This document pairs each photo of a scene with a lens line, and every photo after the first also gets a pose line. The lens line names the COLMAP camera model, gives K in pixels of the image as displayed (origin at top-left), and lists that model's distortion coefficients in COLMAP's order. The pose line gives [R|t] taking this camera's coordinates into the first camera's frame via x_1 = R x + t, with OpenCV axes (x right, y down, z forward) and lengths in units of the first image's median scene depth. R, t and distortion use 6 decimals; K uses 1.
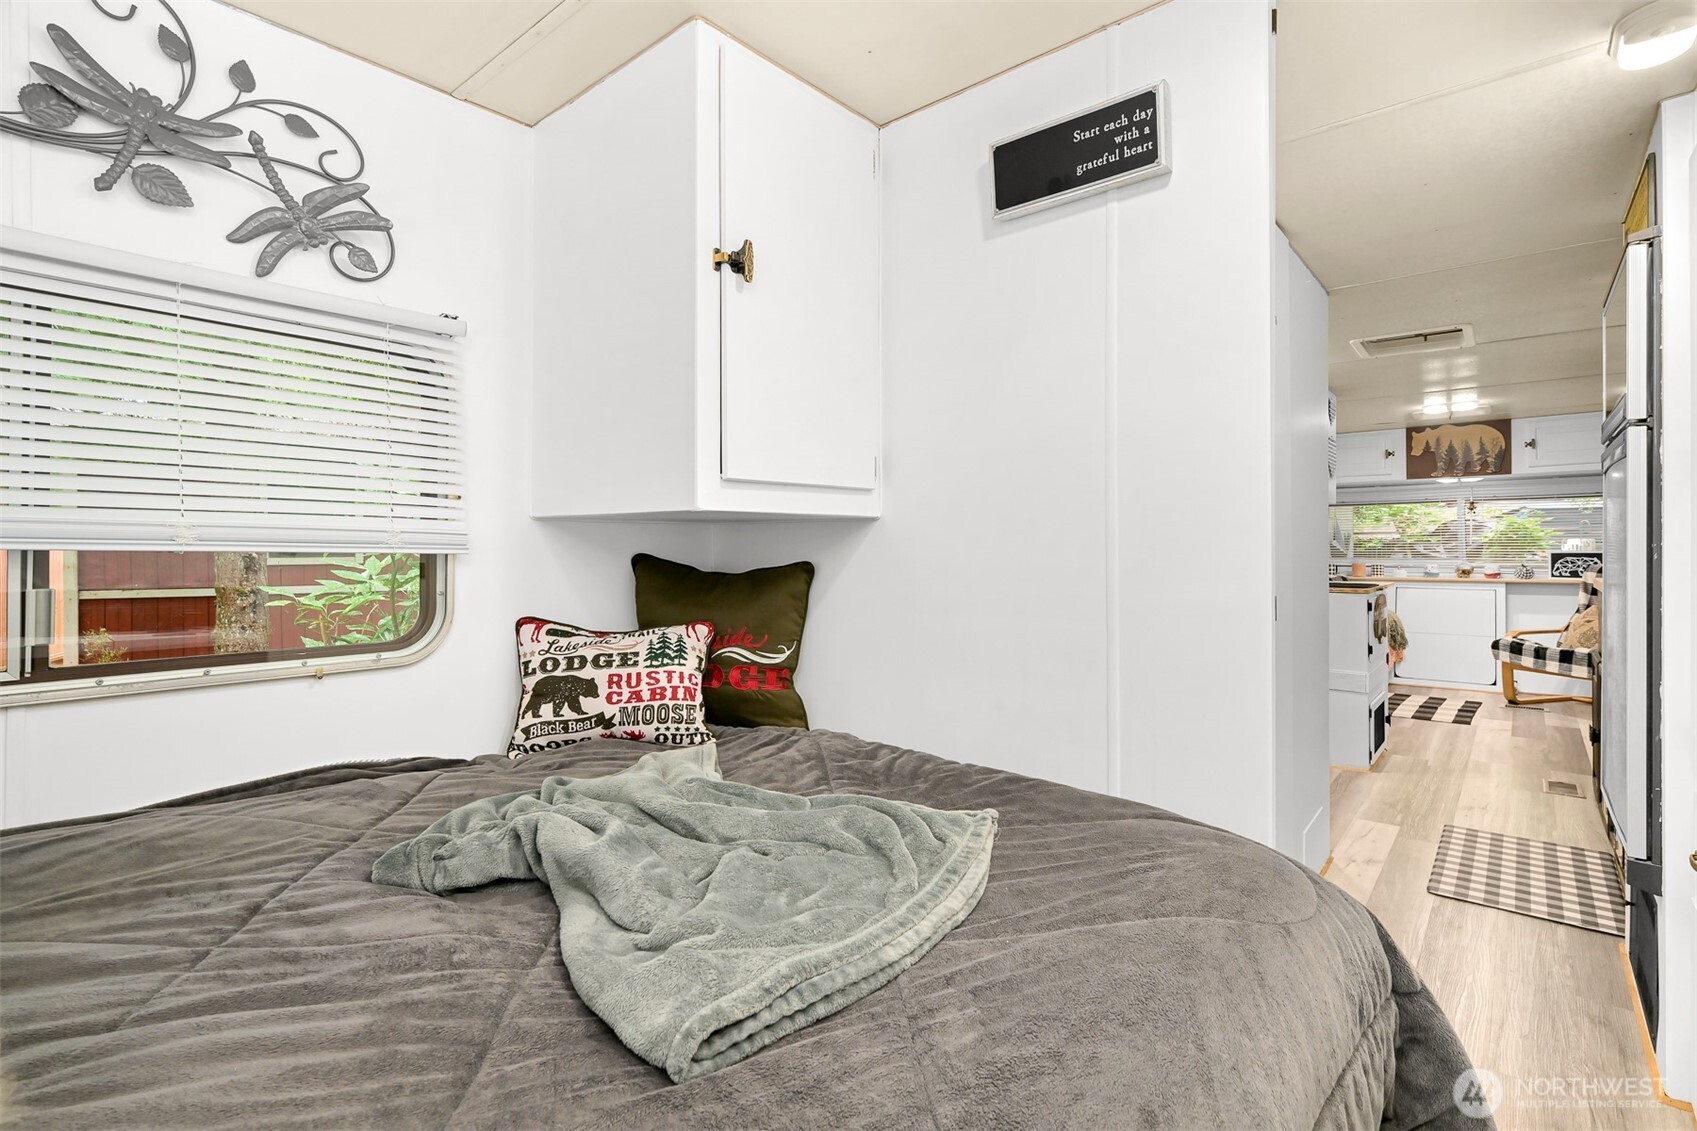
lens RADIAL K [[793.8, 0, 847.9], [0, 793.8, 558.3], [0, 0, 1]] dist [-0.005094, -0.000498]
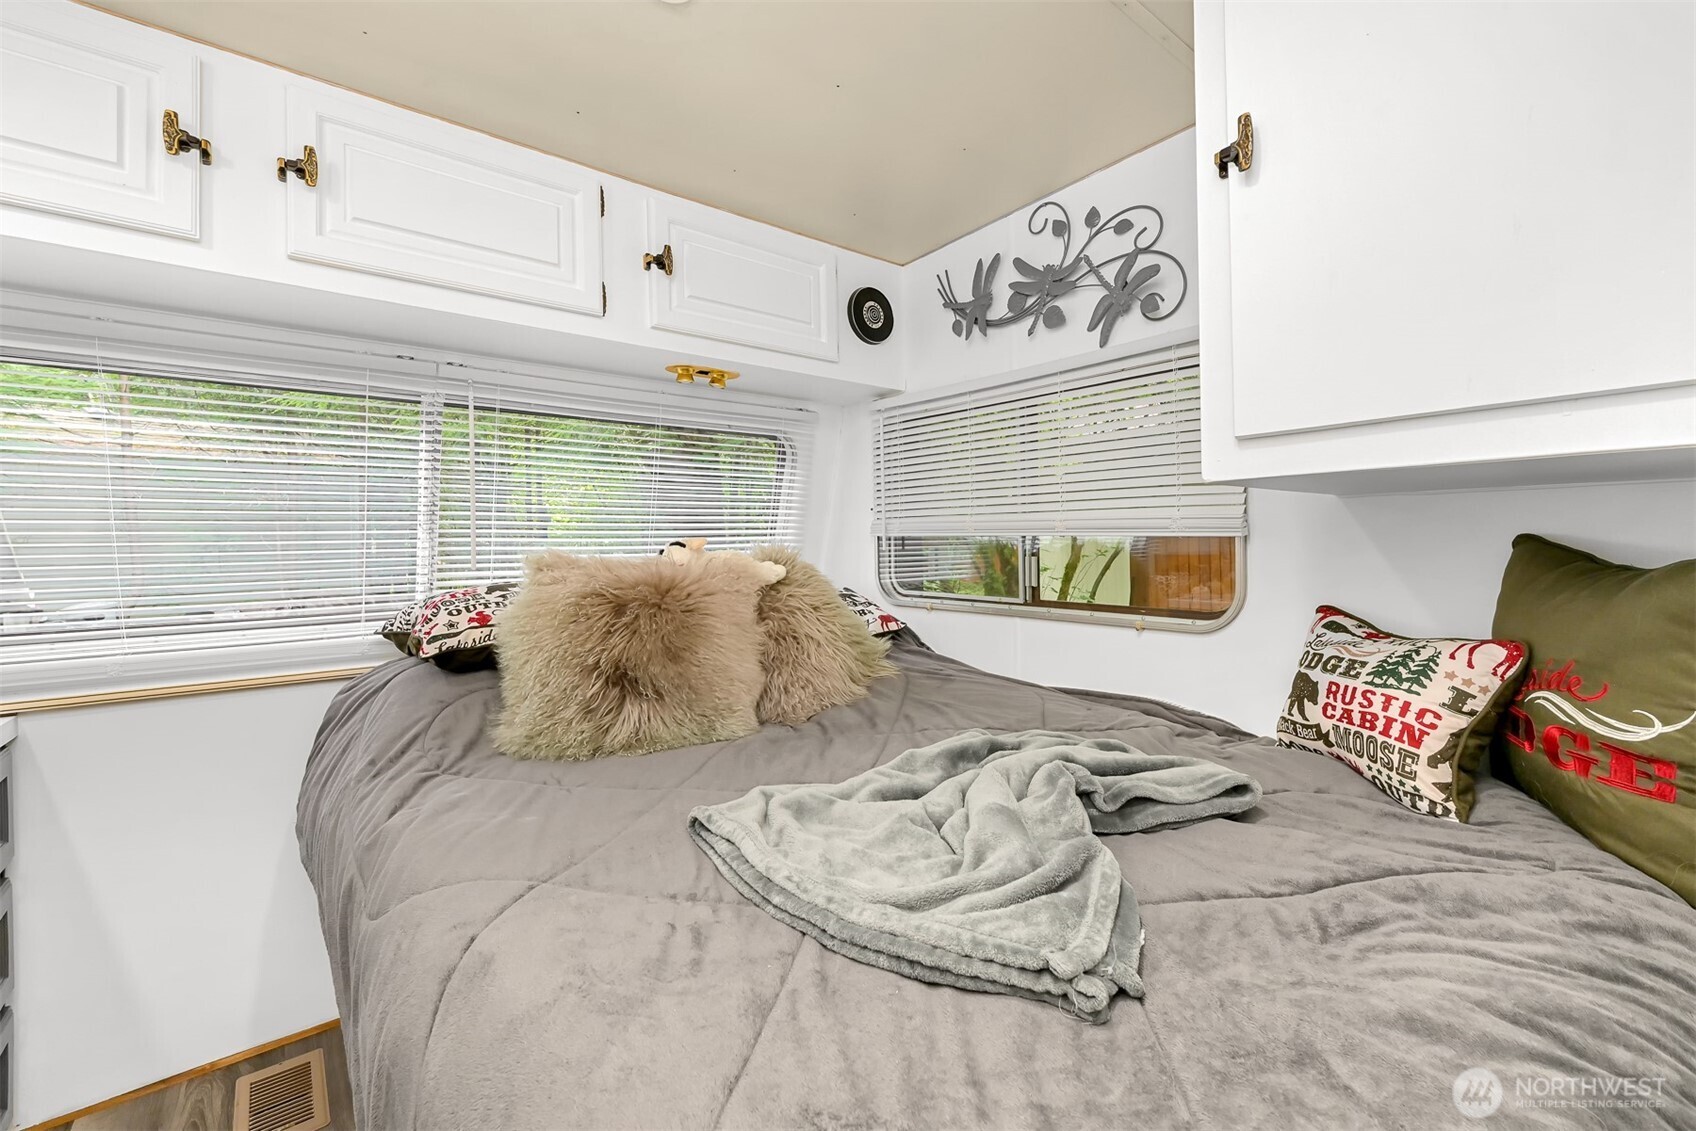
lens RADIAL K [[692.7, 0, 825.6], [0, 692.7, 539.3], [0, 0, 1]] dist [0.001875, 0.000133]
pose [[-0.197171, 0.000197, -0.980369, 0.509980], [0.001679, 0.999999, -0.000137, -0.002352], [0.980368, -0.001673, -0.197171, 0.627511]]
